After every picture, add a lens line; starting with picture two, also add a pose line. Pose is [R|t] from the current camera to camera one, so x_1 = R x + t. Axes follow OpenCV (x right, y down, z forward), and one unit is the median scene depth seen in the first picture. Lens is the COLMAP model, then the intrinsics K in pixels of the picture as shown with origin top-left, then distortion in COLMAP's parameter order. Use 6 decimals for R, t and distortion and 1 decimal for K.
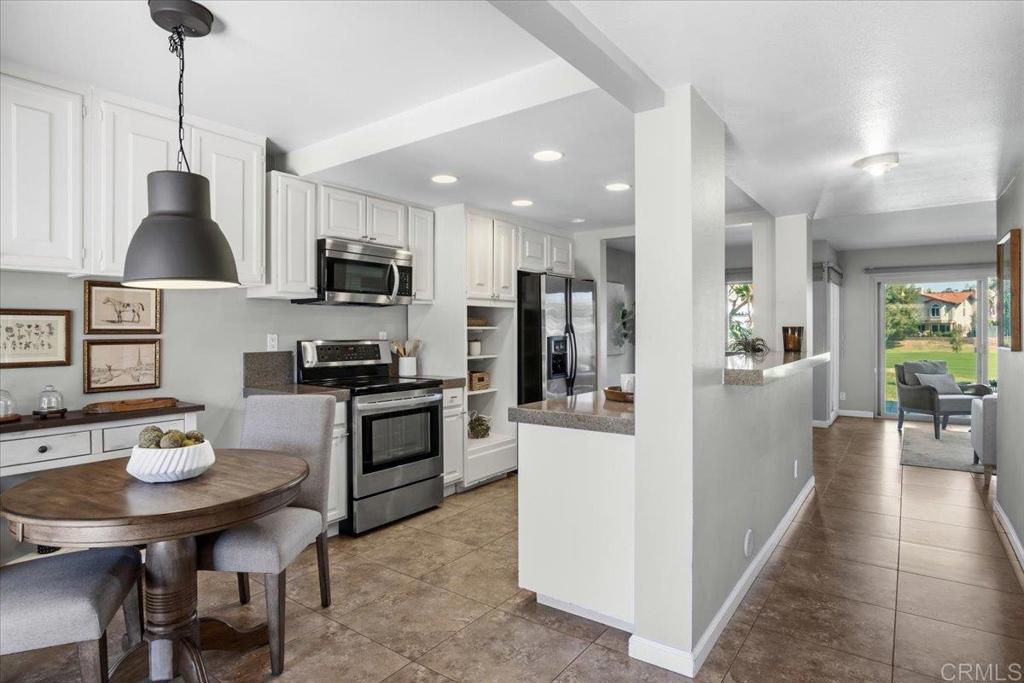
lens RADIAL K [[553.6, 0, 512.9], [0, 553.6, 337.1], [0, 0, 1]] dist [-0.029185, 0.007644]
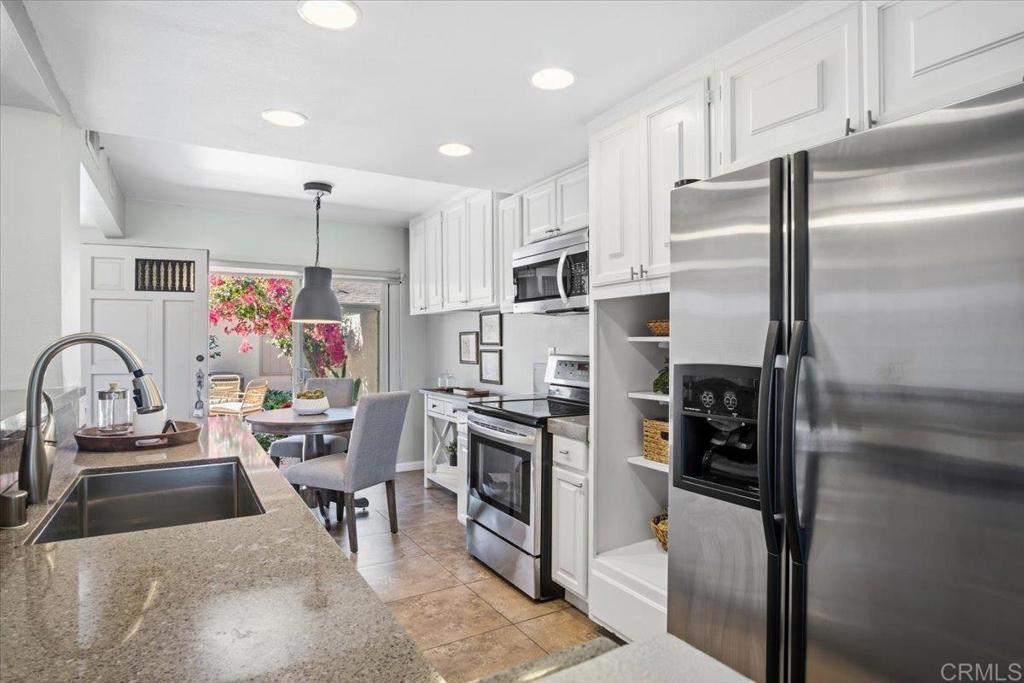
lens RADIAL K [[553.6, 0, 513.5], [0, 553.6, 343.2], [0, 0, 1]] dist [-0.029185, 0.007644]
pose [[-0.390190, 0.004075, -0.920725, 0.553693], [-0.005589, 0.999961, 0.006794, -0.019493], [0.920717, 0.007797, -0.390152, 1.364652]]
